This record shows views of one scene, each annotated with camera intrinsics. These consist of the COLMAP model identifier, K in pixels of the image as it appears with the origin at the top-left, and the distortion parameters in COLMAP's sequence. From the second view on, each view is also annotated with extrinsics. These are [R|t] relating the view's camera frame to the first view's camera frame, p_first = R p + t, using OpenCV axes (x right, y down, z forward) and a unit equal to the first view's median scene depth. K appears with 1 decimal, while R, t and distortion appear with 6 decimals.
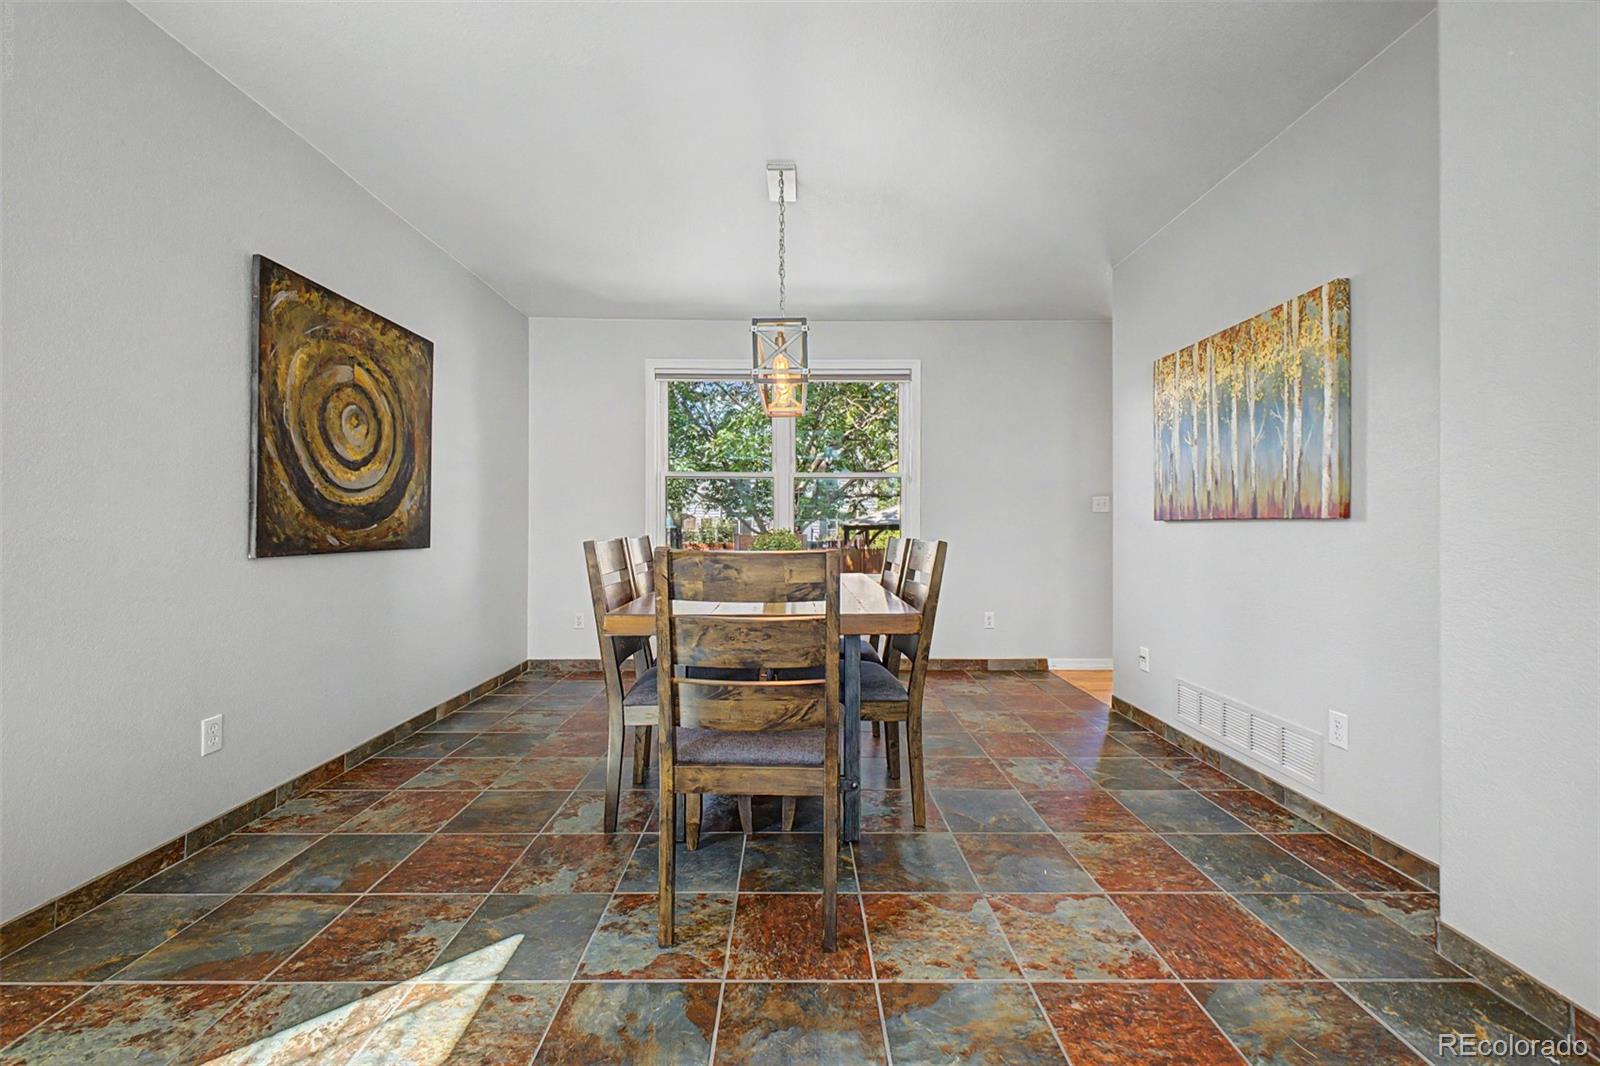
lens RADIAL K [[647.1, 0, 800.2], [0, 647.1, 529.7], [0, 0, 1]] dist [0.022149, -0.002441]
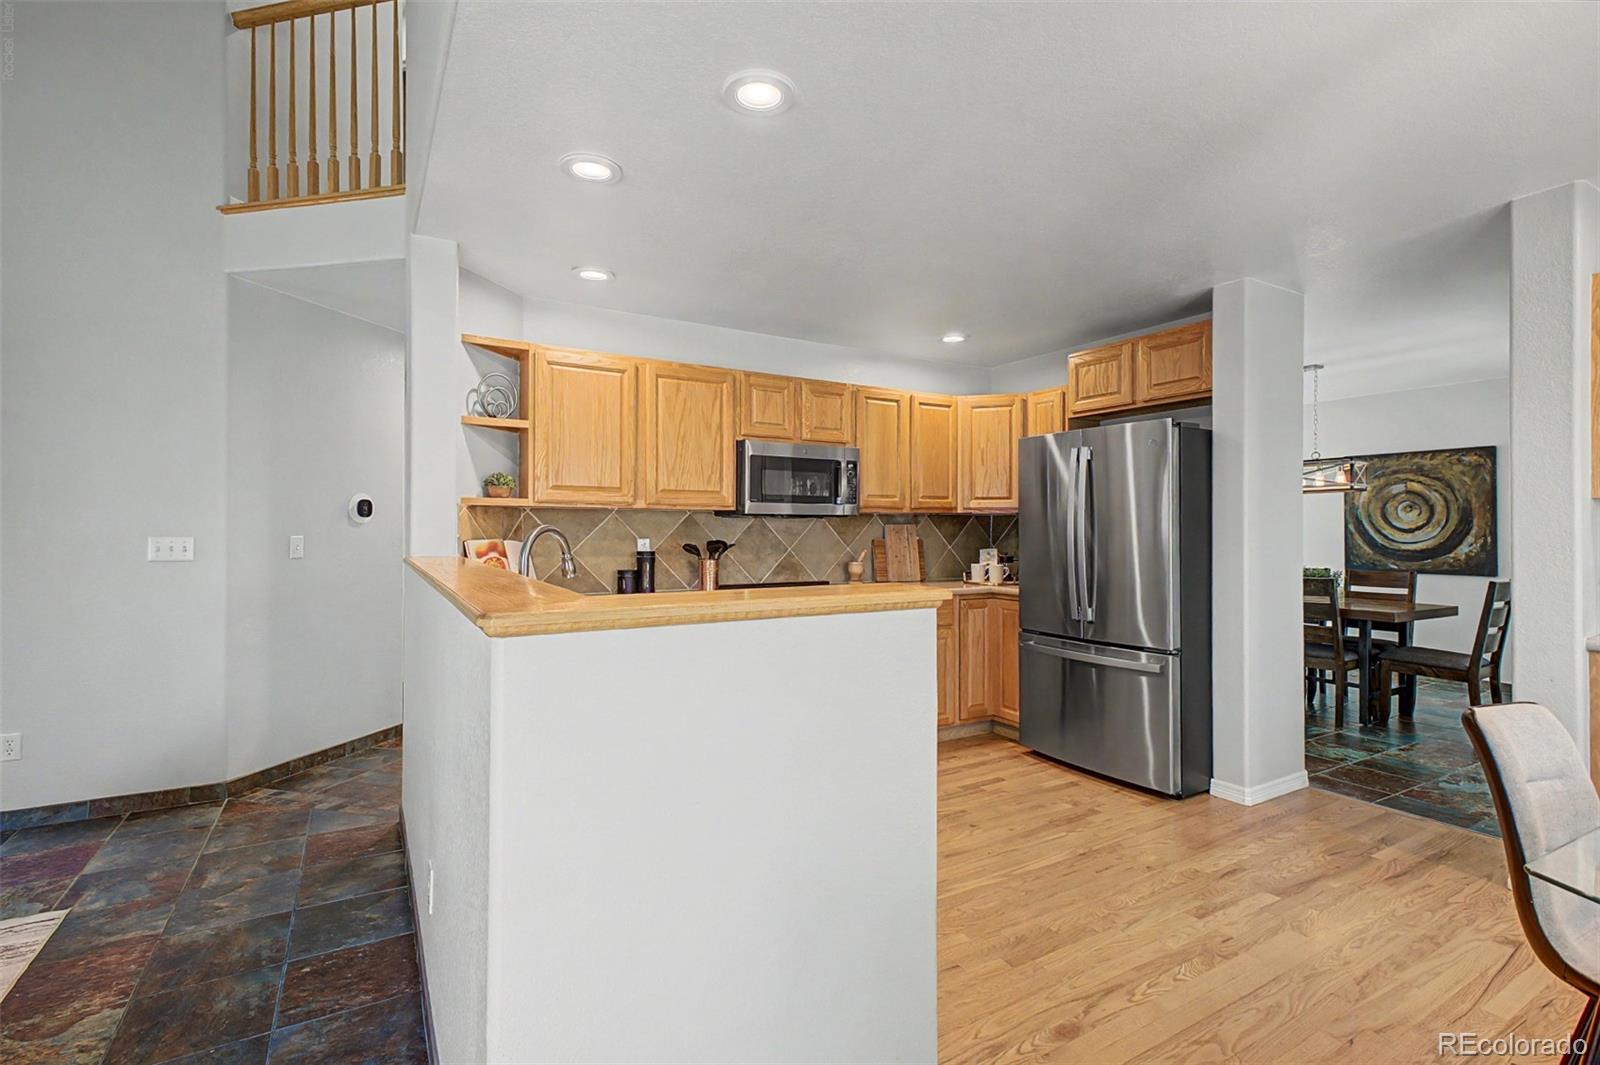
lens RADIAL K [[723.9, 0, 794.4], [0, 723.9, 522.7], [0, 0, 1]] dist [0.020294, -0.005326]
pose [[-0.865005, -0.002540, -0.501757, 2.122892], [0.001173, 0.999974, -0.007085, -0.108848], [0.501762, -0.006717, -0.864980, 2.003857]]
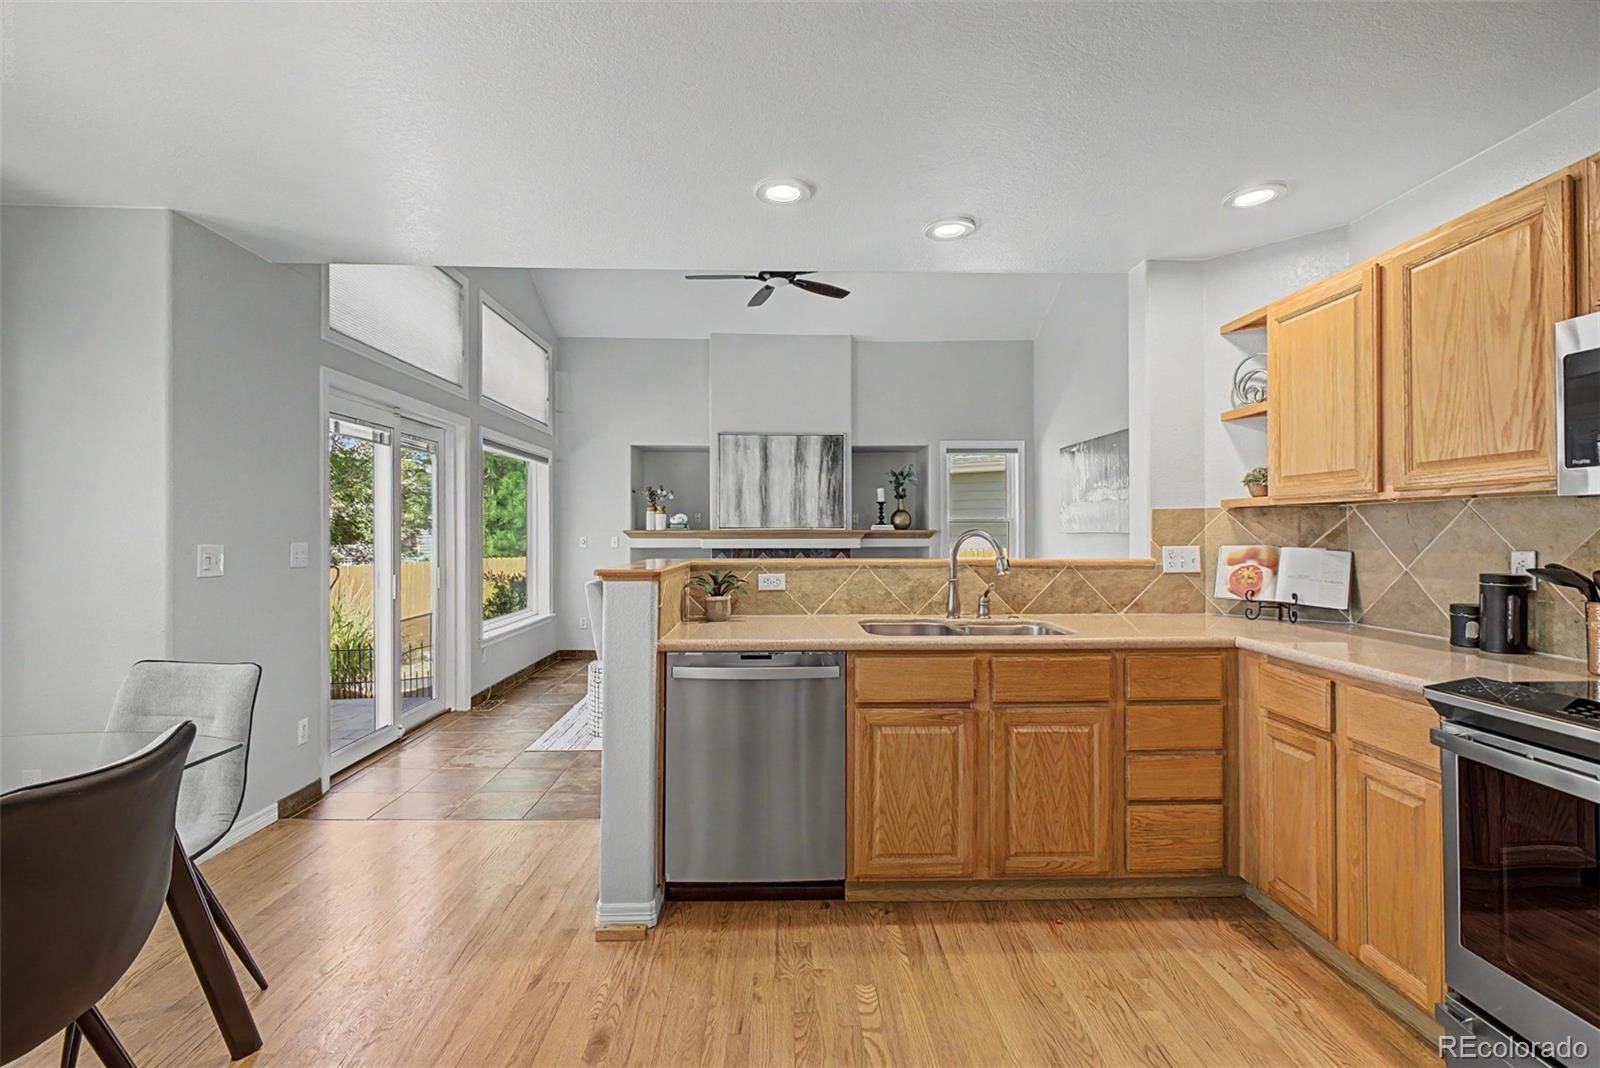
lens RADIAL K [[723.9, 0, 791.9], [0, 723.9, 525.3], [0, 0, 1]] dist [0.020294, -0.005326]
pose [[-0.015681, 0.015369, 0.999759, 0.819259], [-0.003478, 0.999875, -0.015426, -0.099873], [-0.999871, -0.003719, -0.015626, 1.341871]]
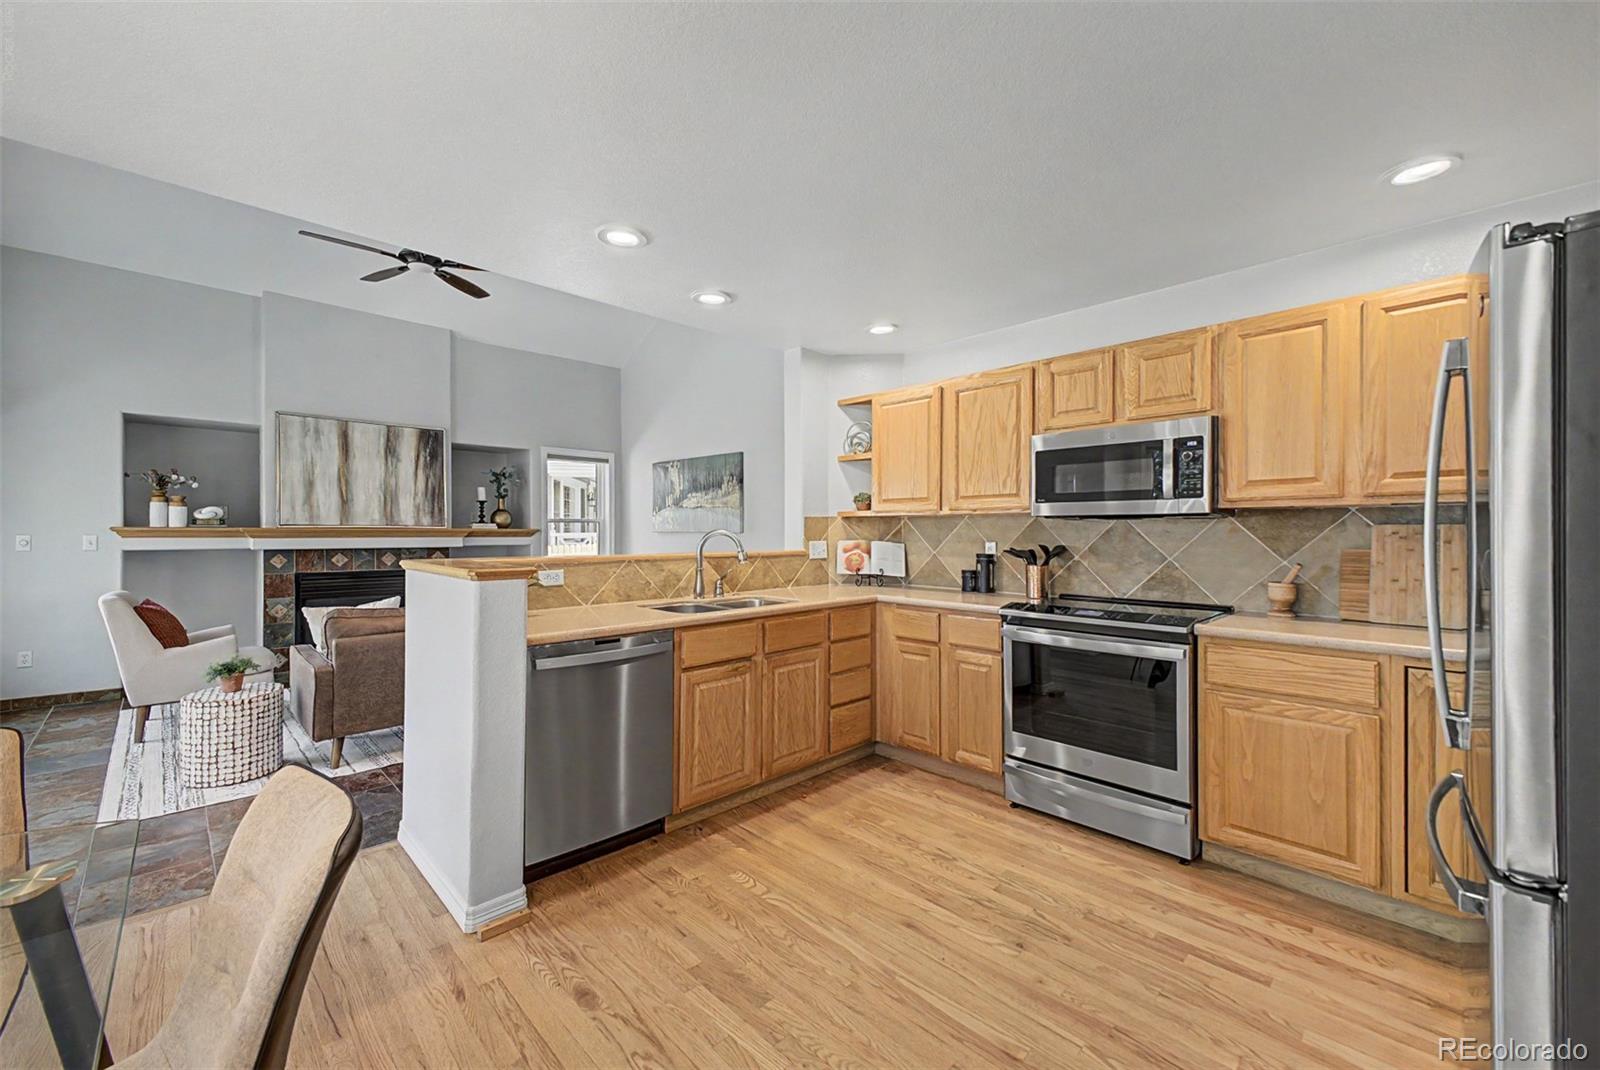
lens RADIAL K [[647.1, 0, 807.2], [0, 647.1, 532.5], [0, 0, 1]] dist [0.022149, -0.002441]
pose [[-0.700257, 0.002987, 0.713885, 0.874295], [-0.002558, 0.999974, -0.006694, -0.097079], [-0.713886, -0.006513, -0.700231, 1.830704]]
